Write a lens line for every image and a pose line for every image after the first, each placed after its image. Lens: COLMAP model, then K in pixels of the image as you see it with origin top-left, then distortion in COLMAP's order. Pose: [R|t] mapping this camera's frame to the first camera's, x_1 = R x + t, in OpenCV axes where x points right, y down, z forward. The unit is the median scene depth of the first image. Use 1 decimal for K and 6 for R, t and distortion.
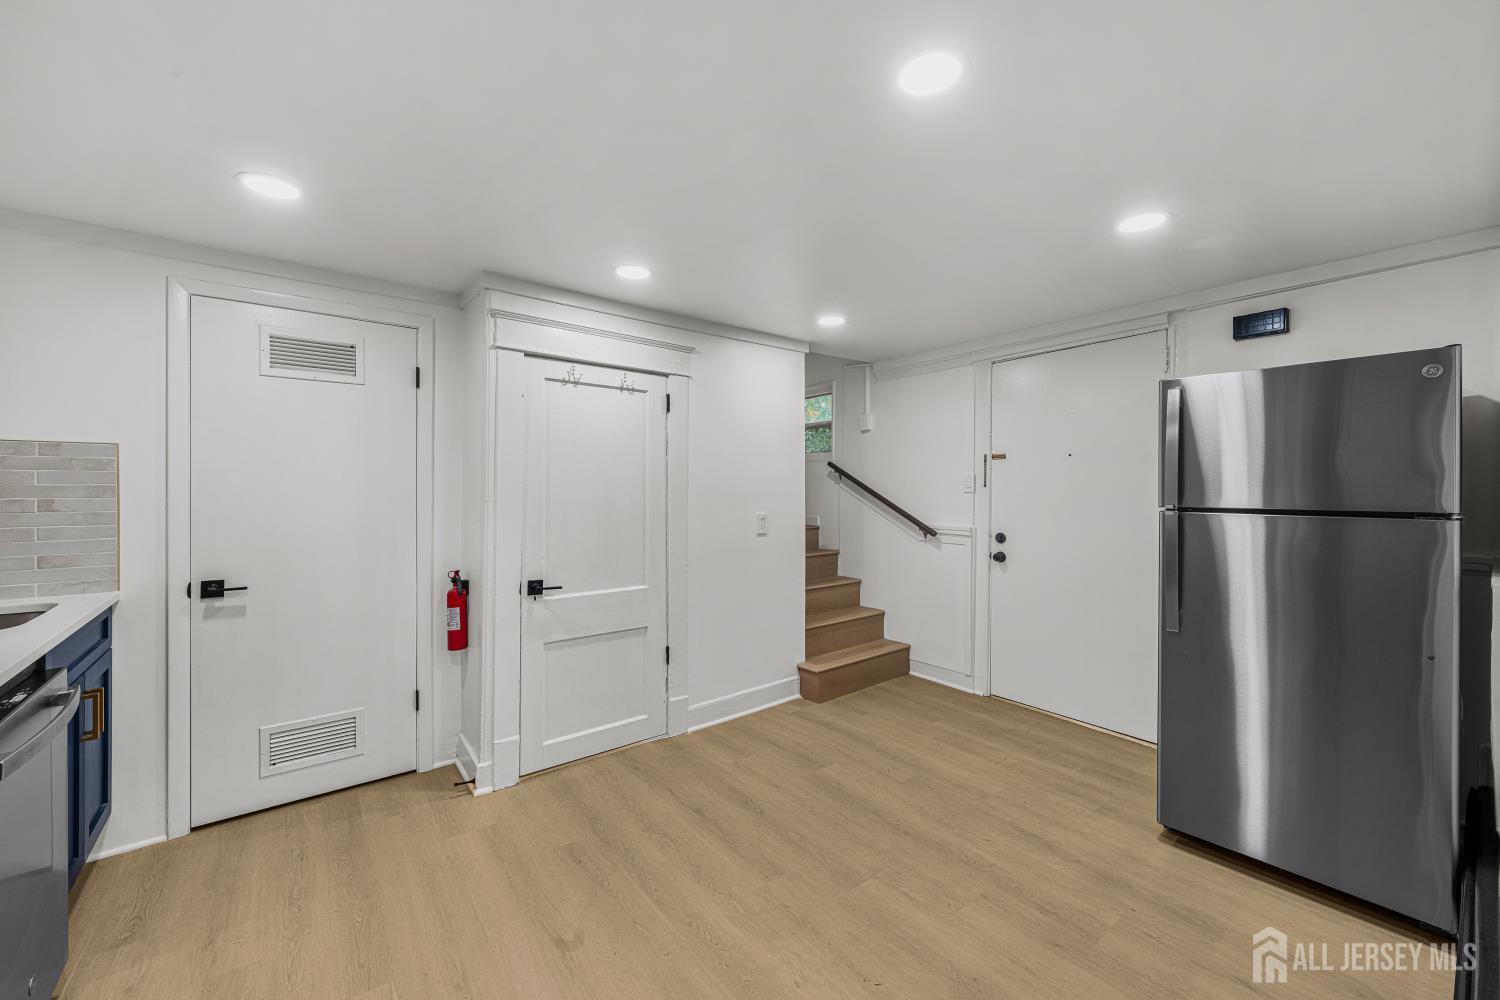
lens RADIAL K [[586.5, 0, 747.5], [0, 586.5, 489.4], [0, 0, 1]] dist [0.001527, 0.000209]
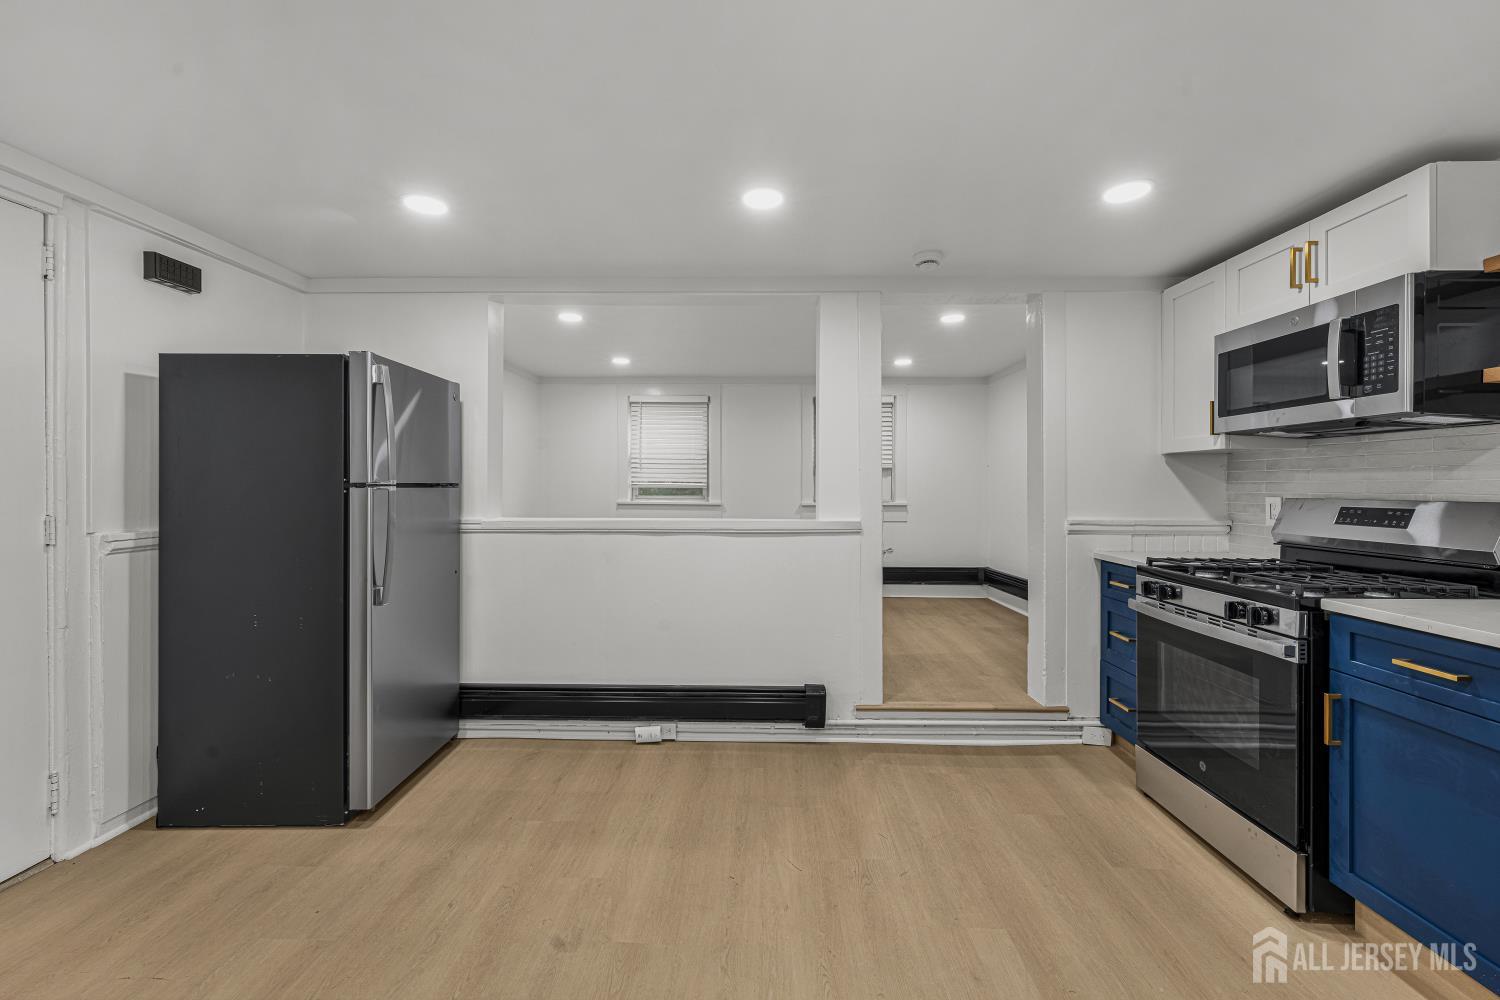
lens RADIAL K [[625.6, 0, 748.1], [0, 625.6, 482.3], [0, 0, 1]] dist [0.000162, 0.000932]
pose [[-0.775674, -0.003445, 0.631124, -0.360483], [-0.006152, 0.999979, -0.002102, 0.022335], [-0.631104, -0.005513, -0.775679, 1.173015]]
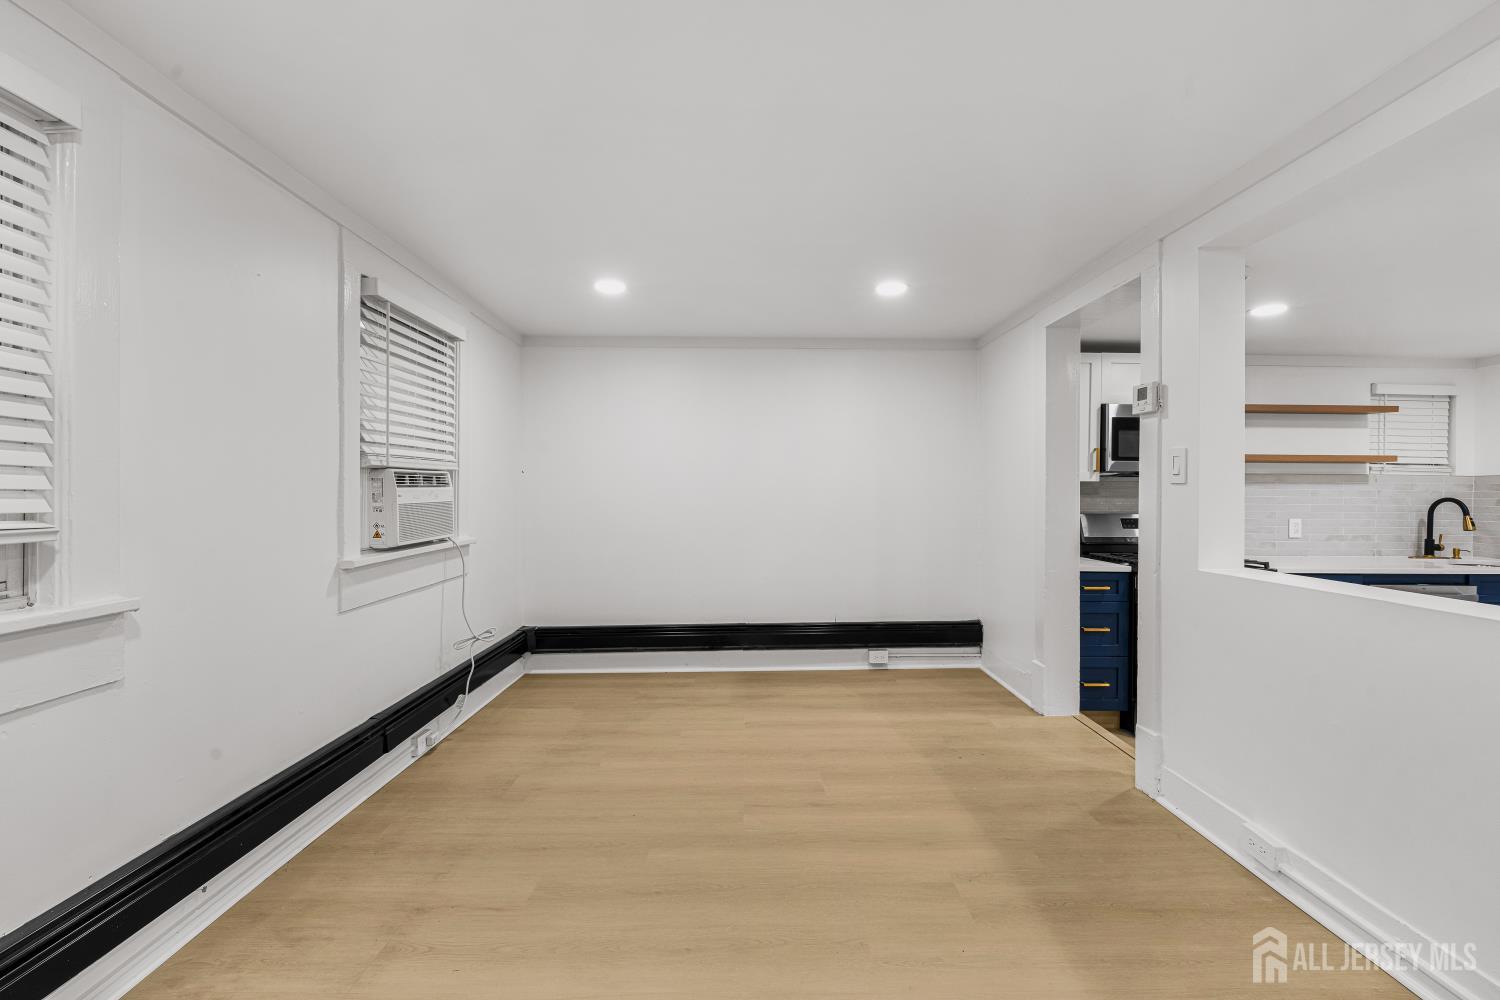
lens RADIAL K [[625.6, 0, 757.0], [0, 625.6, 497.5], [0, 0, 1]] dist [0.000162, 0.000932]
pose [[-0.601124, -0.000838, -0.799156, 1.298707], [-0.008324, 0.999952, 0.005212, -0.001700], [0.799113, 0.009786, -0.601102, 0.170435]]
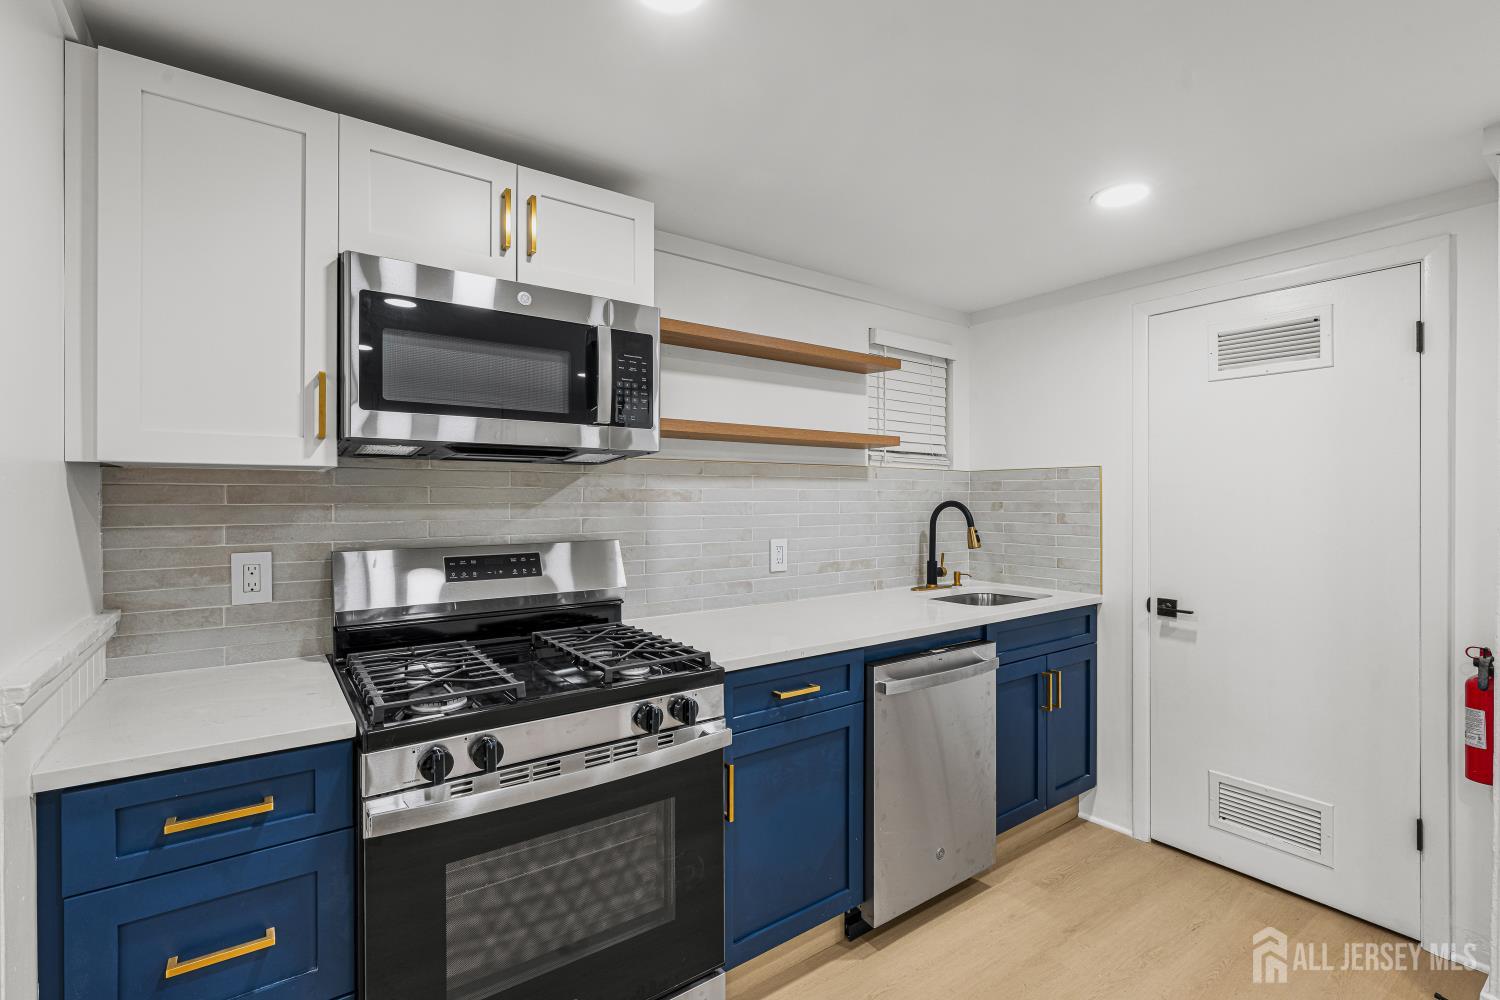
lens RADIAL K [[687.8, 0, 746.5], [0, 687.8, 496.6], [0, 0, 1]] dist [0.002510, 0.001951]
pose [[-0.038073, -0.000602, -0.999275, 0.240709], [-0.001706, 0.999998, -0.000537, -0.013134], [0.999273, 0.001684, -0.038074, 0.297977]]
